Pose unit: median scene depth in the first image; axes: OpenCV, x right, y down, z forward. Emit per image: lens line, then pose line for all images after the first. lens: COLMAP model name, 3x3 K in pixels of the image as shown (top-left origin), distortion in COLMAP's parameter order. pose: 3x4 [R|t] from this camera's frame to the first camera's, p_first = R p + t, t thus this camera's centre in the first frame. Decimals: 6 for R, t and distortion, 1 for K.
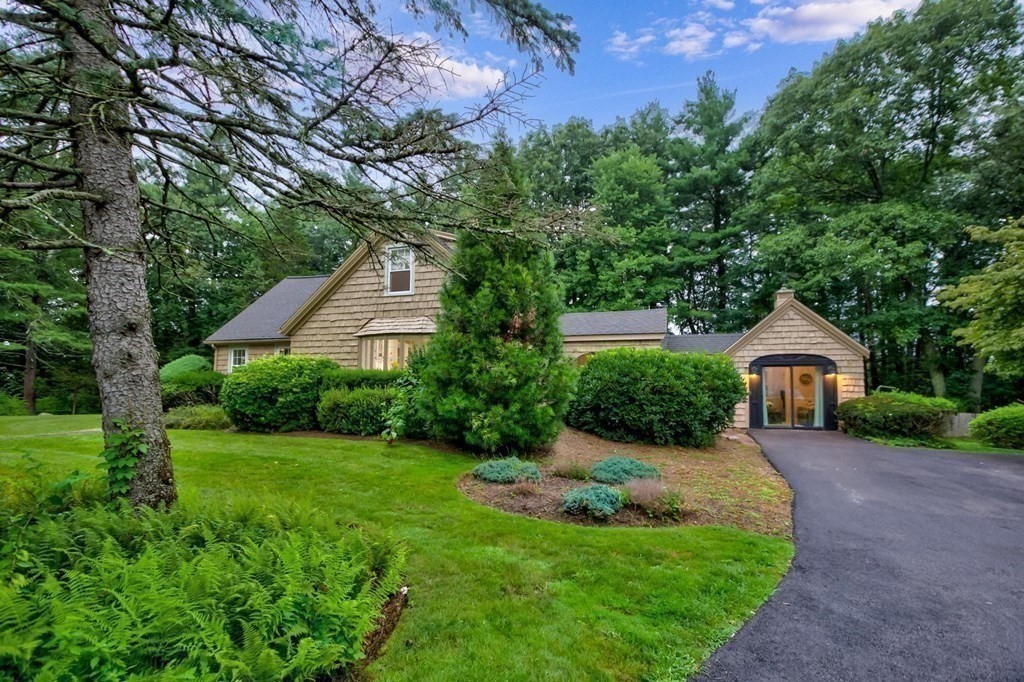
lens RADIAL K [[453.3, 0, 512.0], [0, 453.3, 341.0], [0, 0, 1]] dist [0.001449, 0.000292]
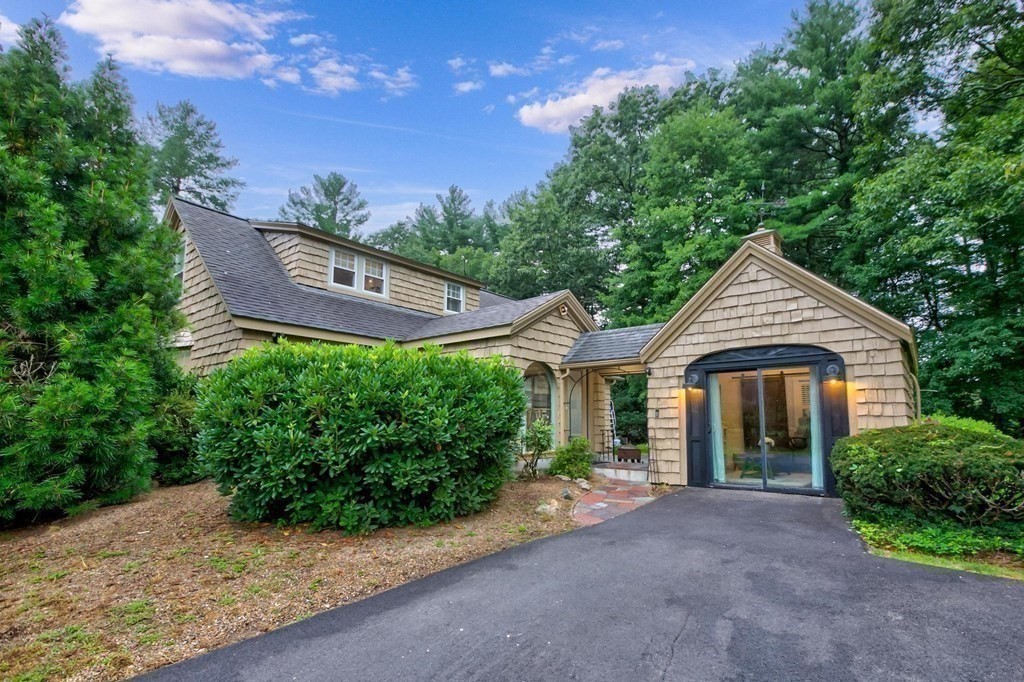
lens RADIAL K [[473.2, 0, 512.4], [0, 473.2, 353.6], [0, 0, 1]] dist [0.001248, 0.000230]
pose [[0.946465, -0.058524, -0.317457, 0.523217], [0.047364, 0.997962, -0.042765, 0.047354], [0.319313, 0.025439, 0.947308, 0.390313]]
